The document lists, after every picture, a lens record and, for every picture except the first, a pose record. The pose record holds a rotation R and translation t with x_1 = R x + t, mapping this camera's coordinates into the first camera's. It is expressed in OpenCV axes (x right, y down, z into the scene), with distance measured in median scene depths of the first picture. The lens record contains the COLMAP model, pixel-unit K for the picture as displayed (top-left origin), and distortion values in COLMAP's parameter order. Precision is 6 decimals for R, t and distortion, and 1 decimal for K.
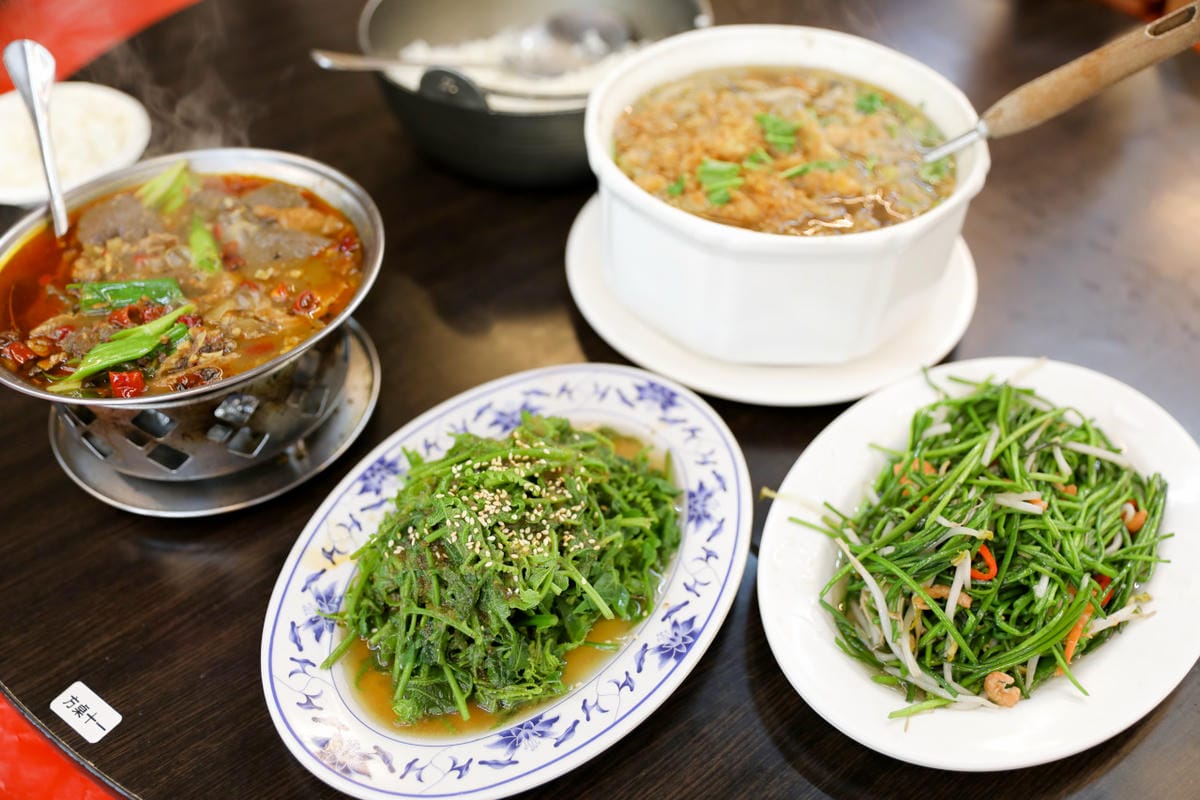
lens RADIAL K [[1067.1, 0, 600.0], [0, 1067.1, 400.0], [0, 0, 1]] dist [-0.073710, -0.003571]
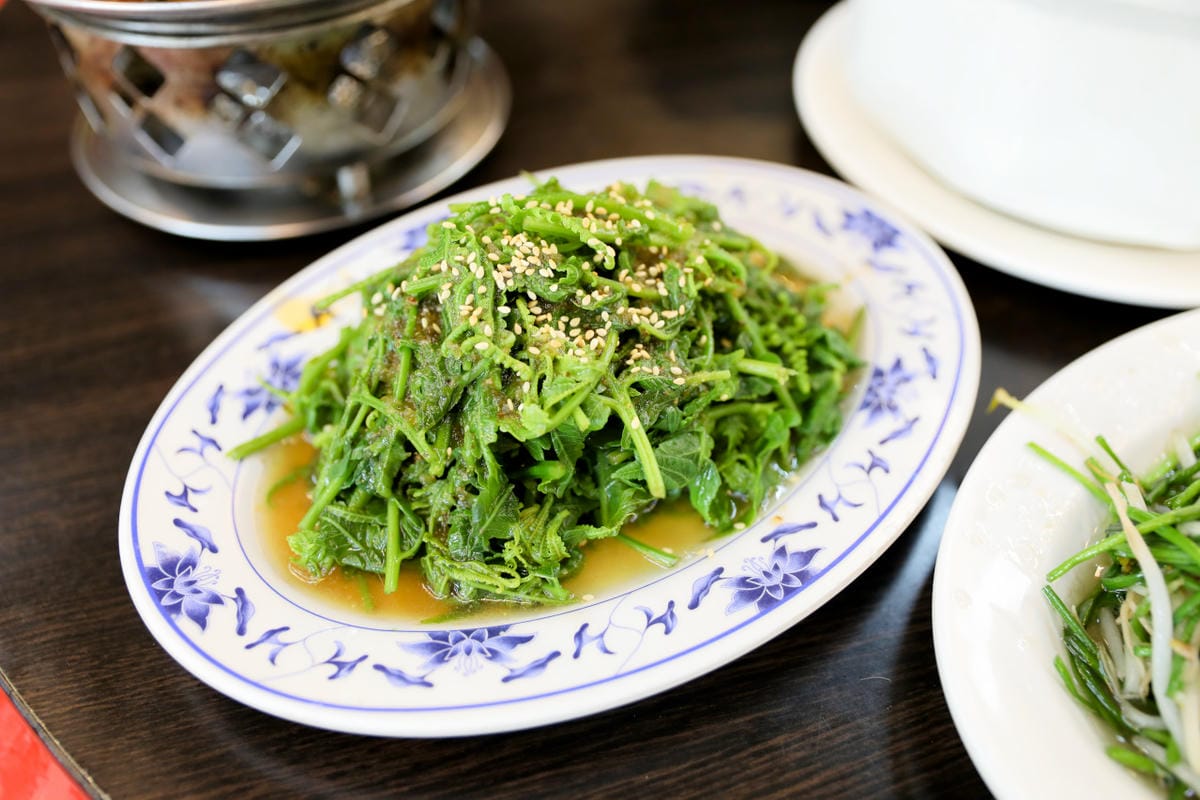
lens RADIAL K [[1067.1, 0, 600.0], [0, 1067.1, 400.0], [0, 0, 1]] dist [-0.073710, -0.003571]
pose [[0.939023, 0.260932, -0.223942, 0.088952], [-0.253184, 0.965354, 0.063171, 0.123119], [0.232667, -0.002620, 0.972553, 0.426879]]
